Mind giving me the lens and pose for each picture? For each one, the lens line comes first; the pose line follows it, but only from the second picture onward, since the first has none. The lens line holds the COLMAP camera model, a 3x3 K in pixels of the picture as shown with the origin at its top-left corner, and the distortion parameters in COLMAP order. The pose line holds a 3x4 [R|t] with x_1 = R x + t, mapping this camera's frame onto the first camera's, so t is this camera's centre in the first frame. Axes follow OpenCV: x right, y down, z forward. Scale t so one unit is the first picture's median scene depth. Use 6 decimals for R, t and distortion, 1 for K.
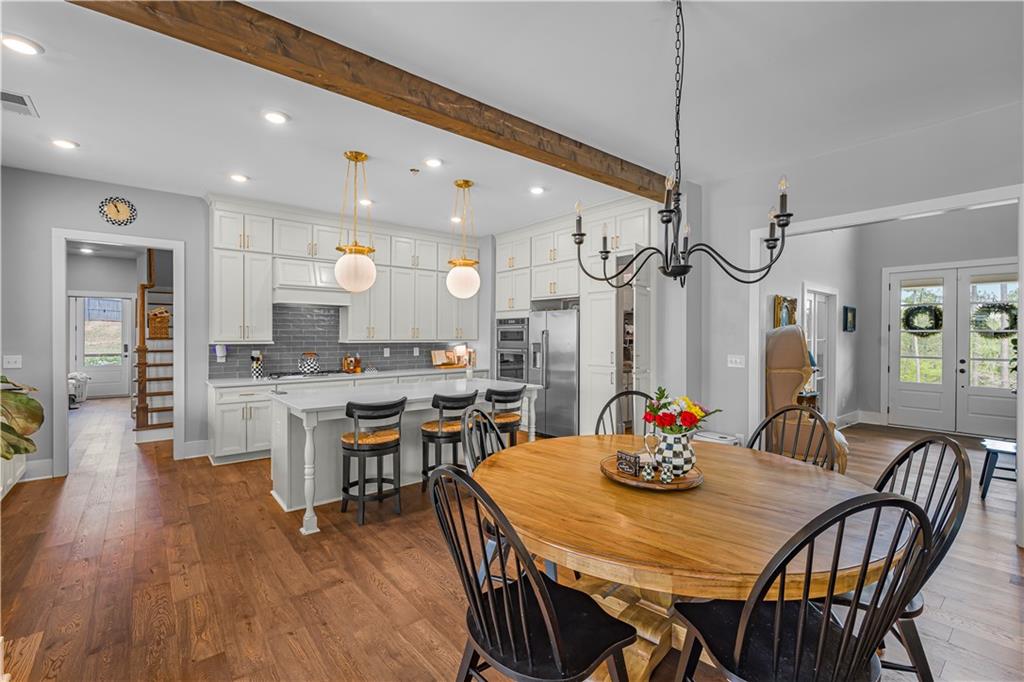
lens RADIAL K [[456.8, 0, 510.2], [0, 456.8, 332.7], [0, 0, 1]] dist [-0.001310, 0.002080]
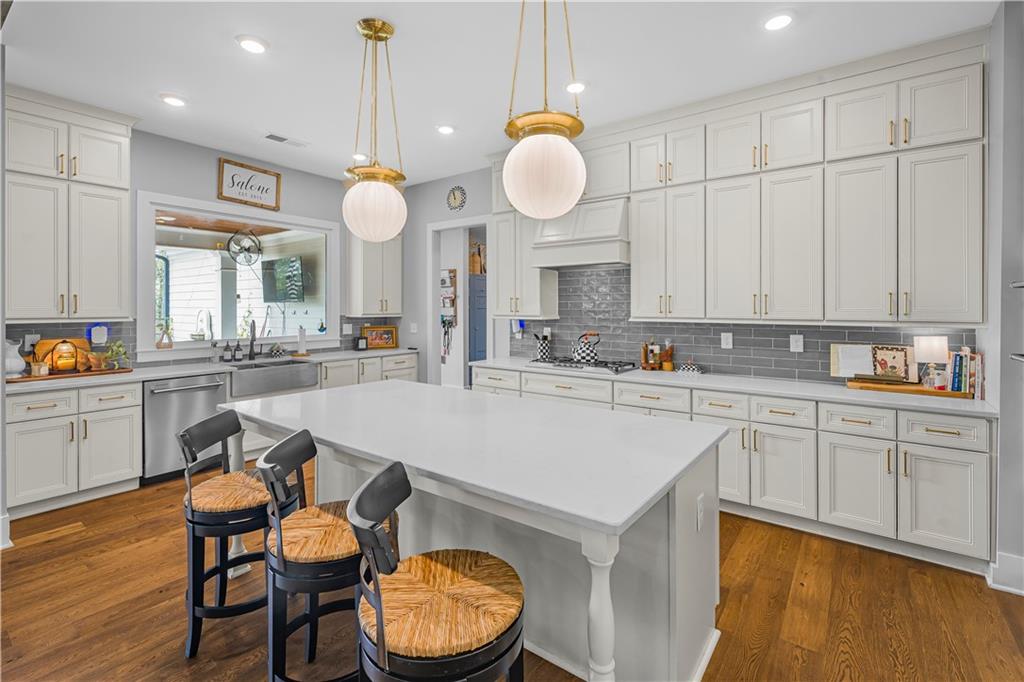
lens RADIAL K [[456.8, 0, 522.8], [0, 456.8, 309.1], [0, 0, 1]] dist [-0.001310, 0.002080]
pose [[0.248004, 0.005597, -0.968743, 0.224322], [0.006700, 0.999949, 0.007493, -0.000499], [0.968736, -0.008349, 0.247954, 0.703523]]
